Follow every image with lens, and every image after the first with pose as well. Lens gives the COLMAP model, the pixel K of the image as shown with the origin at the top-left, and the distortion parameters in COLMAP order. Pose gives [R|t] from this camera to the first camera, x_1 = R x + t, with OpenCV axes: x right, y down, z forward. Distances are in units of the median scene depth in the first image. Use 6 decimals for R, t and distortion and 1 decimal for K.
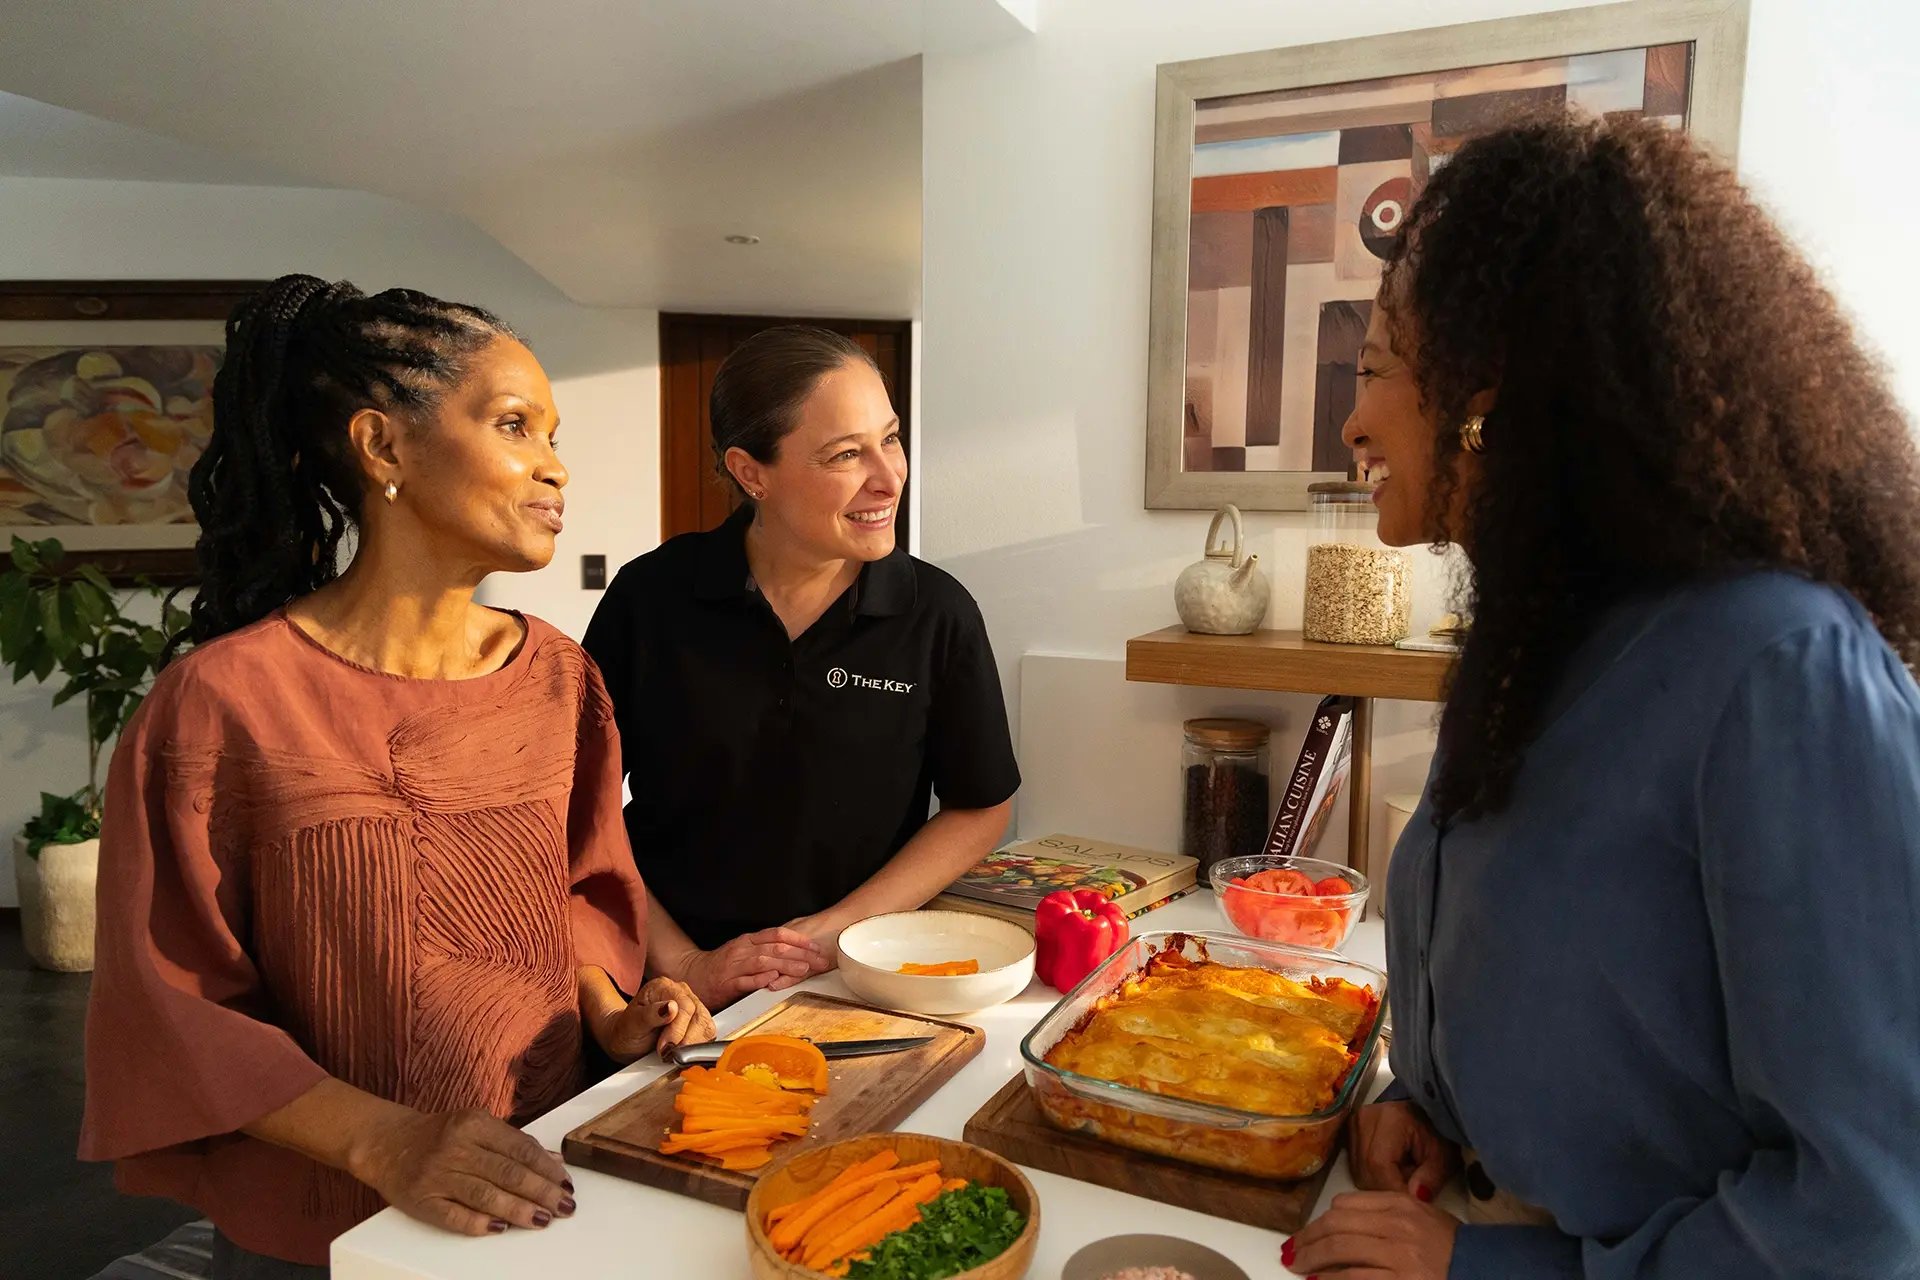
lens RADIAL K [[1305.6, 0, 960.0], [0, 1305.6, 640.0], [0, 0, 1]] dist [-0.003033, -0.004656]
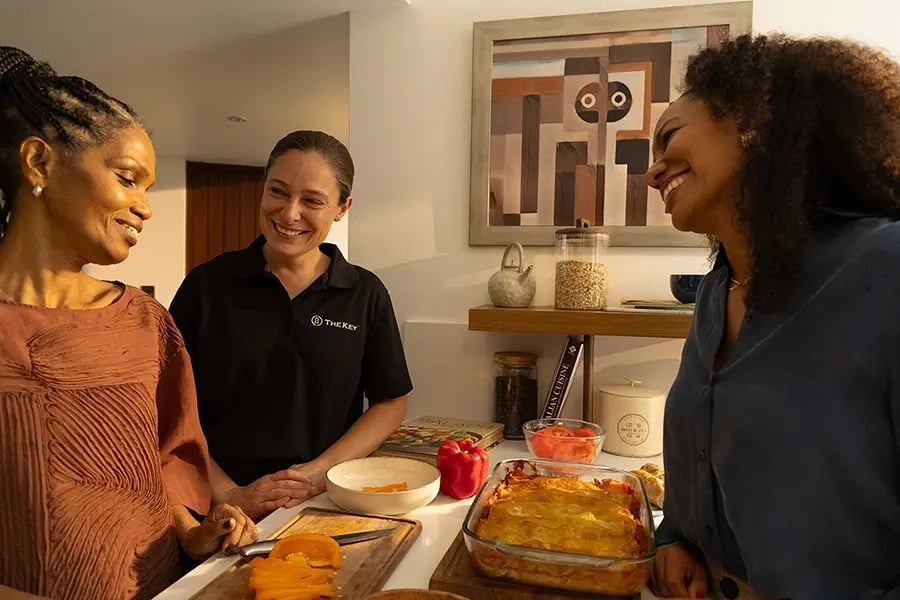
lens RADIAL K [[612.0, 0, 450.0], [0, 612.0, 300.0], [0, 0, 1]] dist [-0.003033, -0.004656]
pose [[0.980057, -0.003264, 0.198689, -0.092065], [0.015251, 0.998152, -0.058828, 0.046555], [-0.198129, 0.060685, 0.978296, 0.157528]]
